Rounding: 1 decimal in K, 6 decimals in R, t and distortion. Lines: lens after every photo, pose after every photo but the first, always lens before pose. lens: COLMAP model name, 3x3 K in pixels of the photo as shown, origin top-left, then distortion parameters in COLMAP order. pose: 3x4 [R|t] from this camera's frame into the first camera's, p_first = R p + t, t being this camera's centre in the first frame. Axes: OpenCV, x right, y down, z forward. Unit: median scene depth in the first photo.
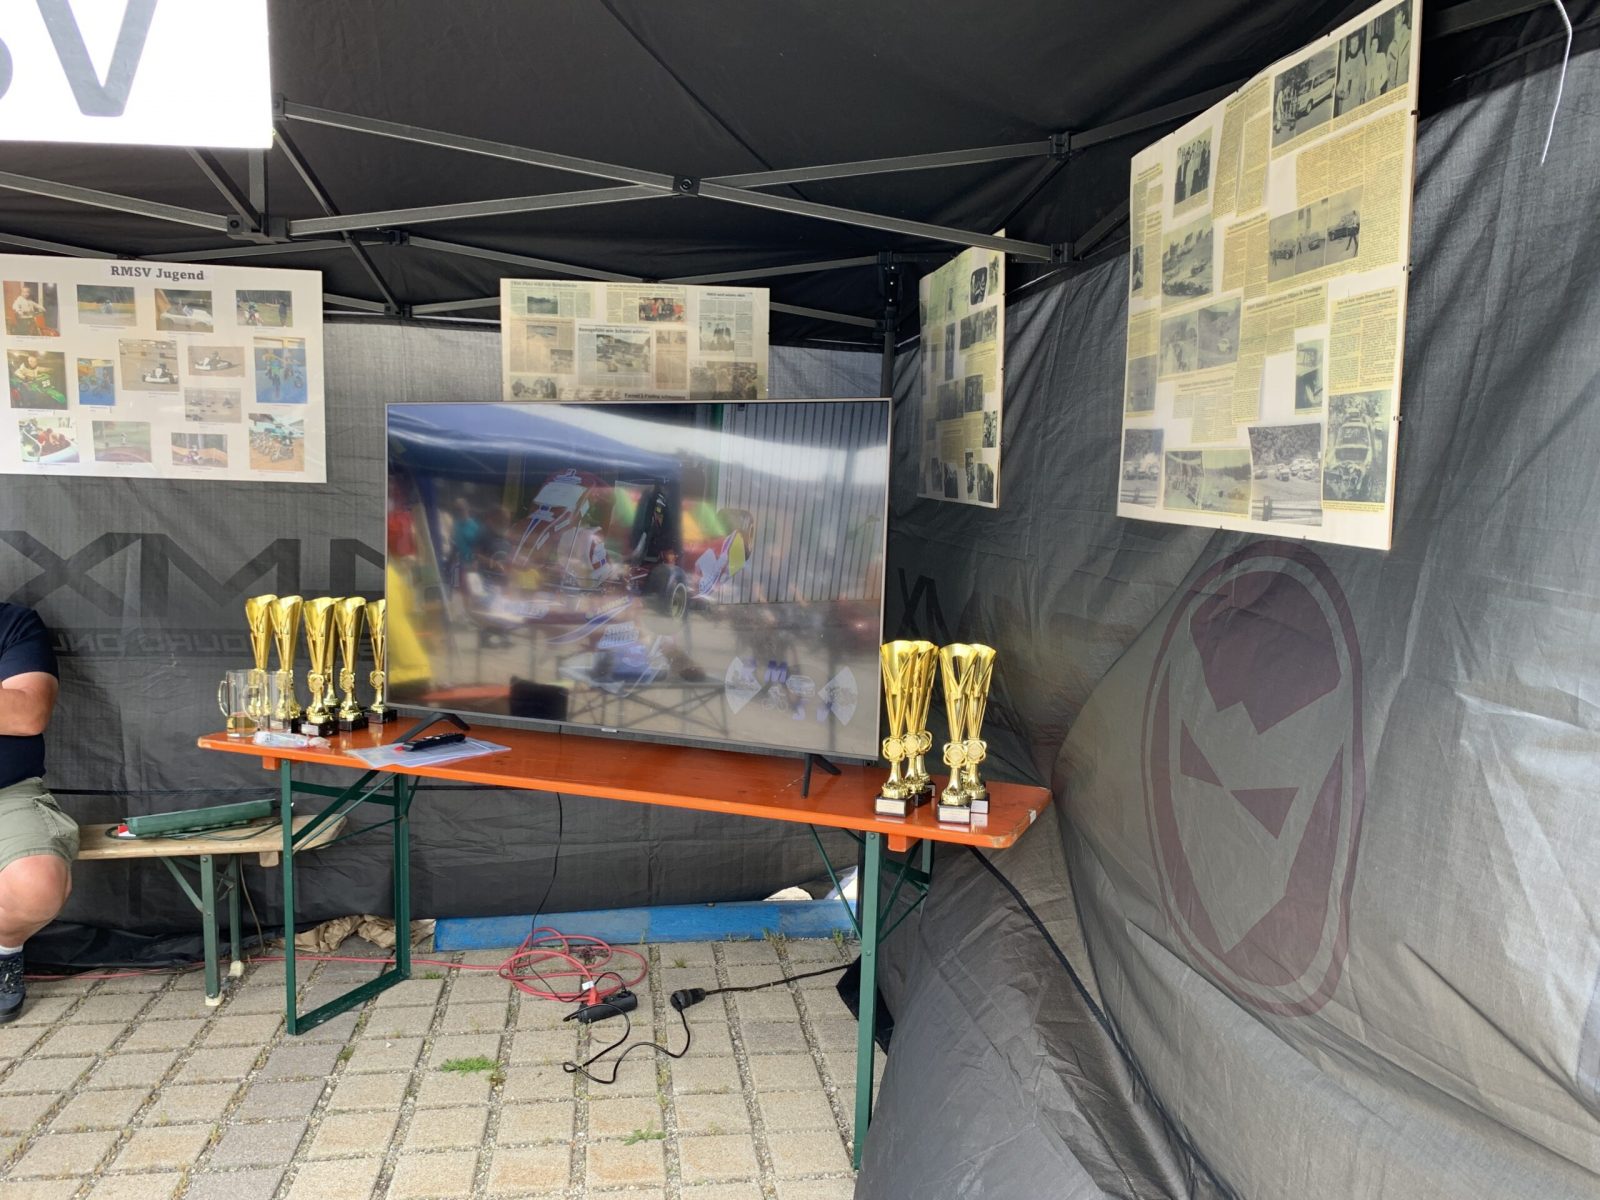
lens RADIAL K [[1223.1, 0, 802.7], [0, 1223.1, 607.4], [0, 0, 1]] dist [0.038705, -0.051115]
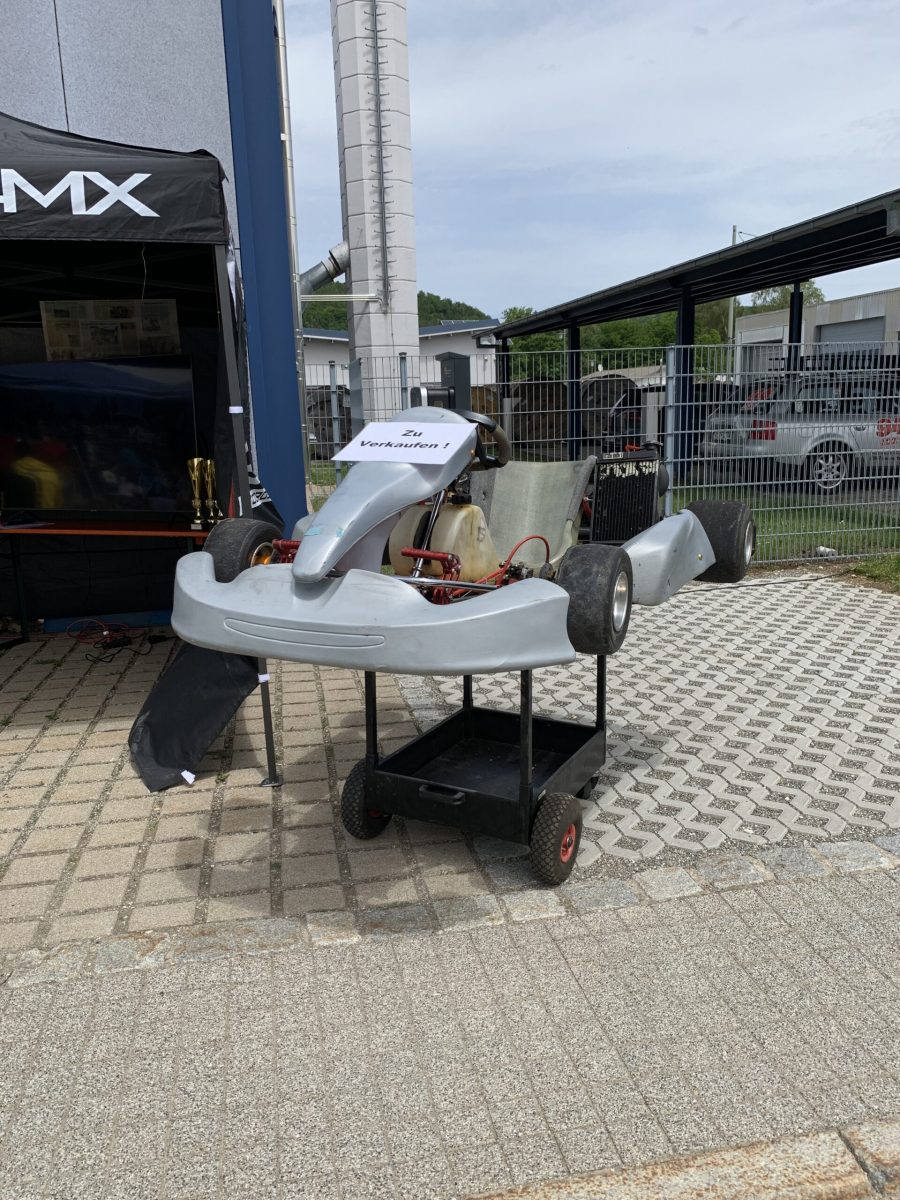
lens RADIAL K [[917.3, 0, 447.5], [0, 917.3, 594.6], [0, 0, 1]] dist [0.038705, -0.051115]
pose [[0.998125, -0.058302, 0.018662, 0.369822], [0.056157, 0.993406, 0.099951, 0.100380], [-0.024366, -0.098716, 0.994817, -0.584383]]
